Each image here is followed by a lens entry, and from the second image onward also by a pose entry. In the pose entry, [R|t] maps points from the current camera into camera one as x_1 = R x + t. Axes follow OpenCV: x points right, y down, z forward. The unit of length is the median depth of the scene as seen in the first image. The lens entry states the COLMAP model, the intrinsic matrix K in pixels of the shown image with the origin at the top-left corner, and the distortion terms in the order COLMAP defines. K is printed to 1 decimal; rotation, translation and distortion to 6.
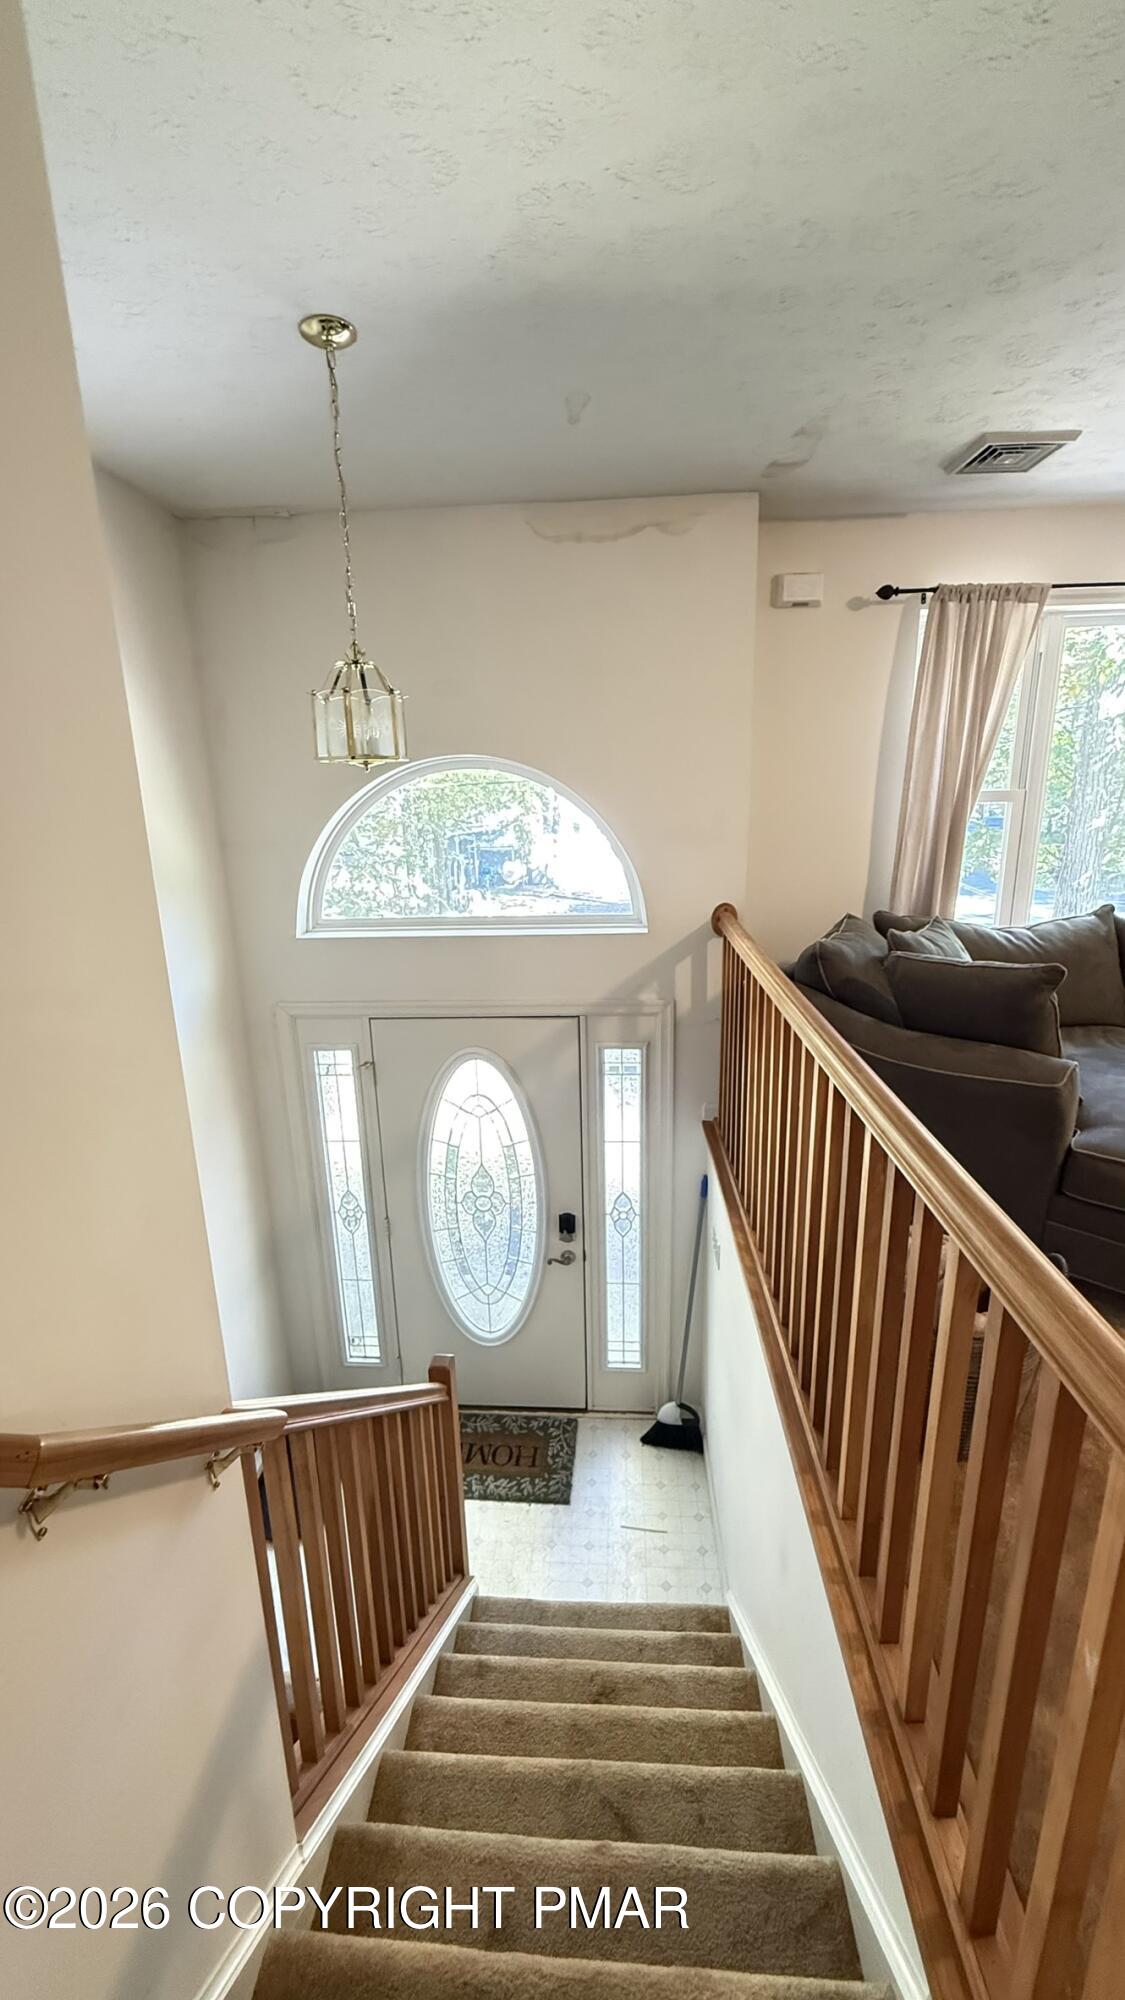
lens RADIAL K [[802.1, 0, 563.5], [0, 802.1, 988.4], [0, 0, 1]] dist [0.001509, 0.000341]
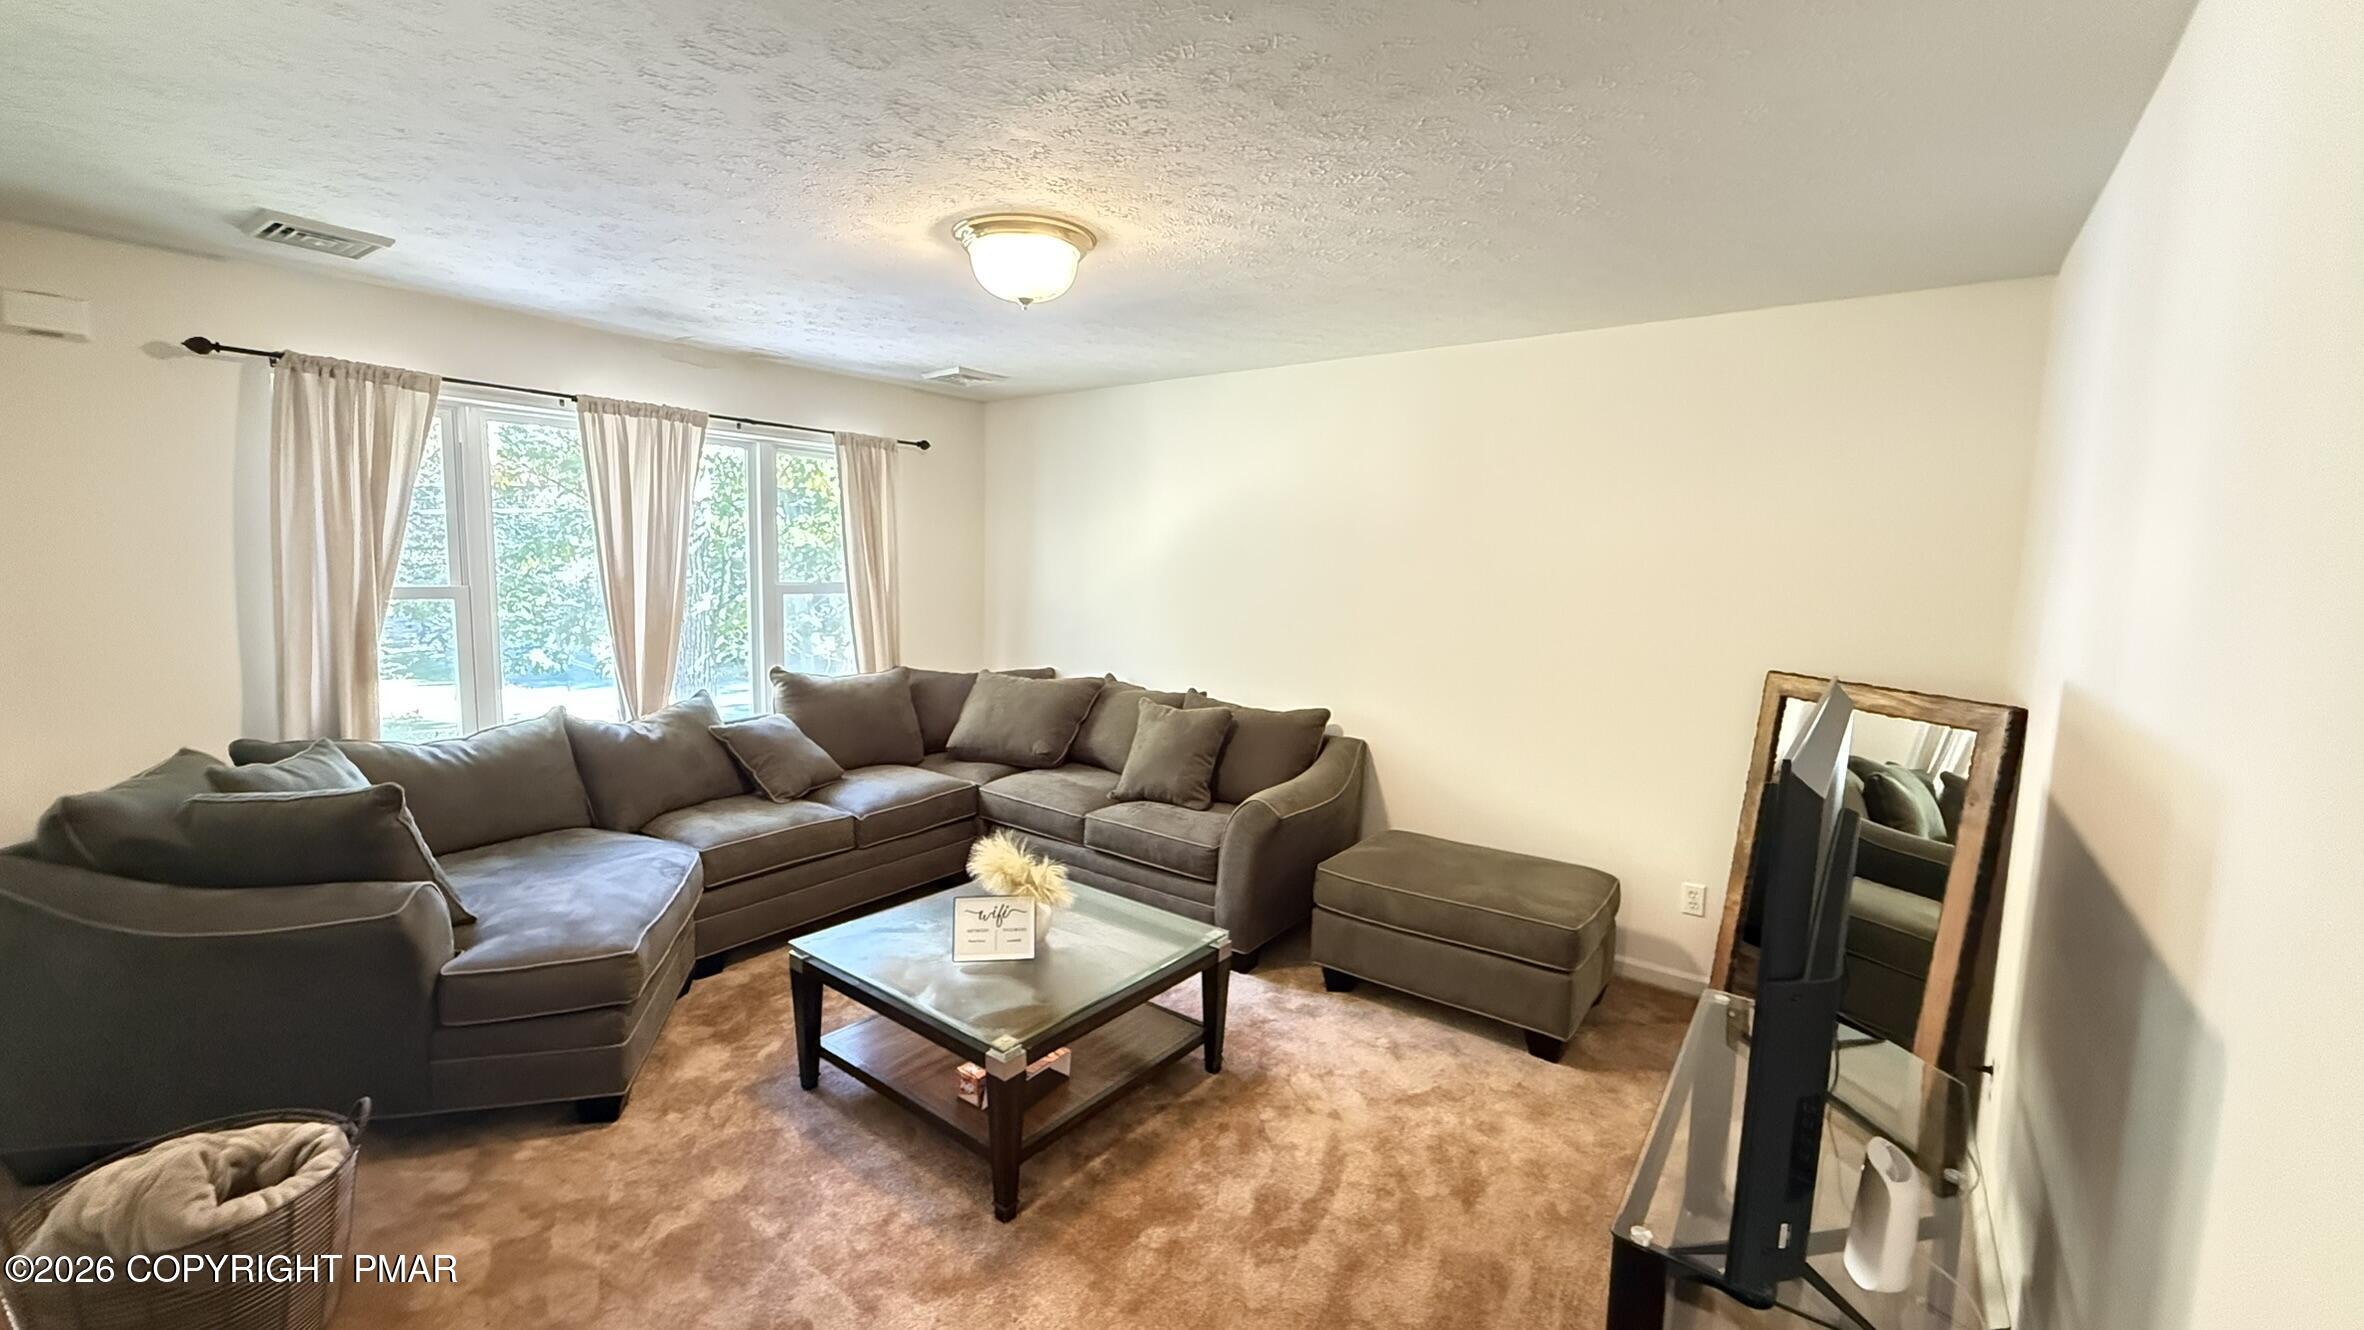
lens RADIAL K [[948.0, 0, 1170.0], [0, 948.0, 656.8], [0, 0, 1]] dist [0.001509, 0.000341]
pose [[0.556751, -0.051267, 0.829096, 0.140936], [0.169462, 0.984114, -0.052944, 0.025408], [-0.813210, 0.169977, 0.556594, -0.261045]]
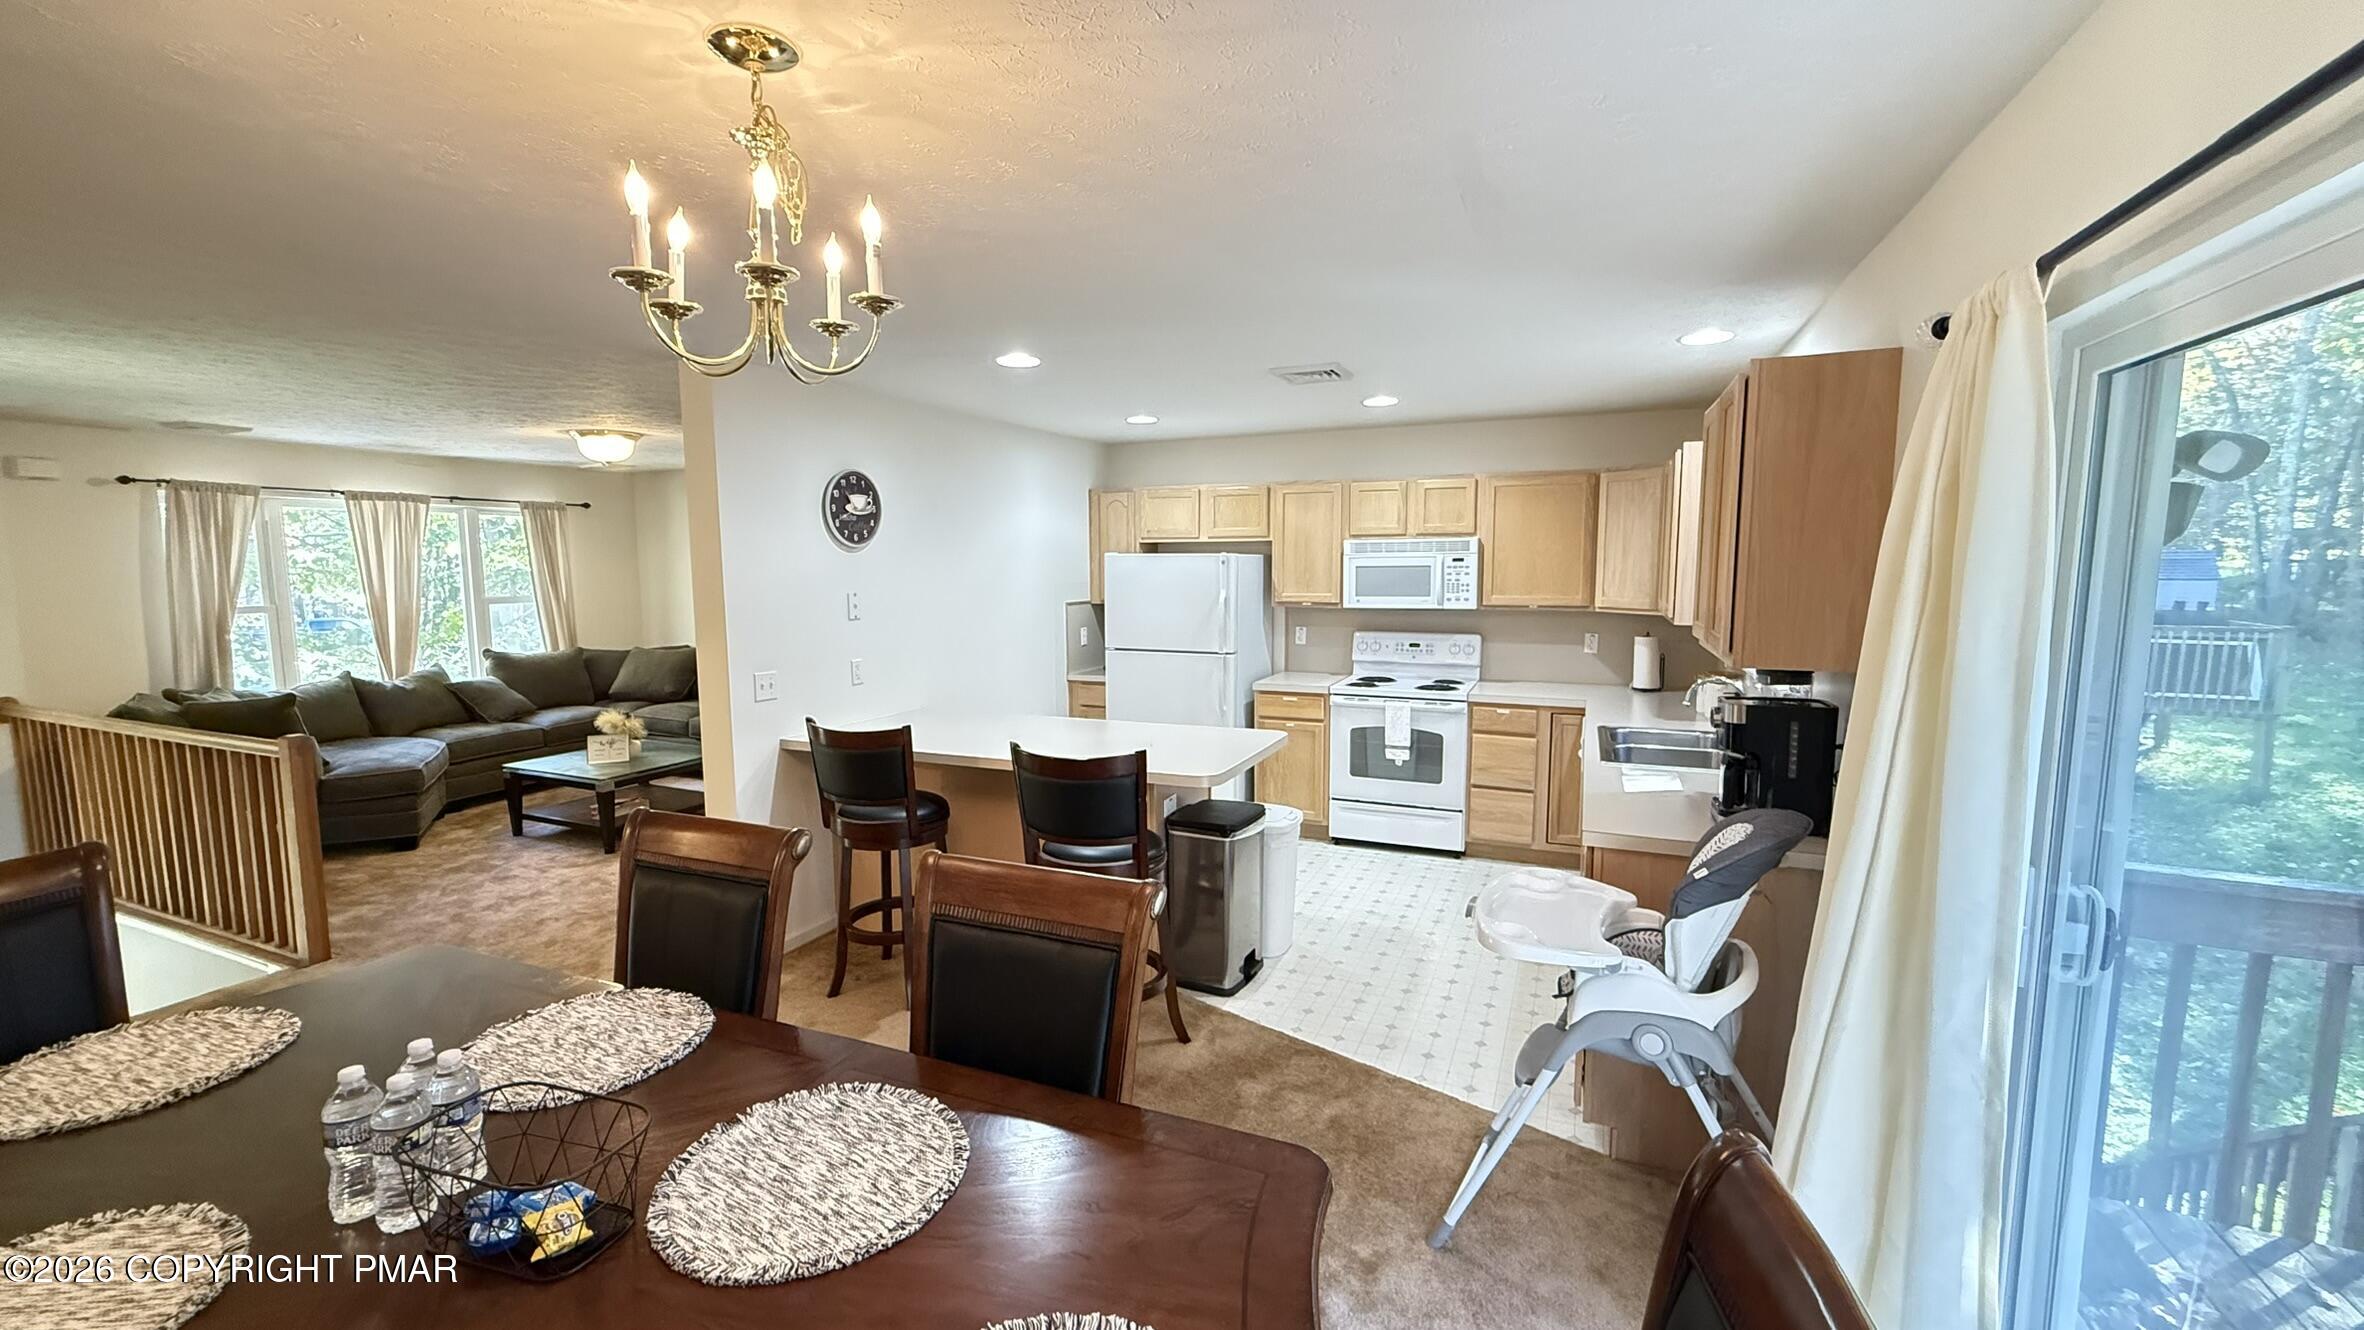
lens RADIAL K [[948.0, 0, 1175.4], [0, 948.0, 661.3], [0, 0, 1]] dist [0.001509, 0.000341]
pose [[0.344185, -0.081033, 0.935399, -0.610285], [0.227522, 0.973773, 0.000640, 0.280174], [-0.910917, 0.212604, 0.353595, -1.344044]]
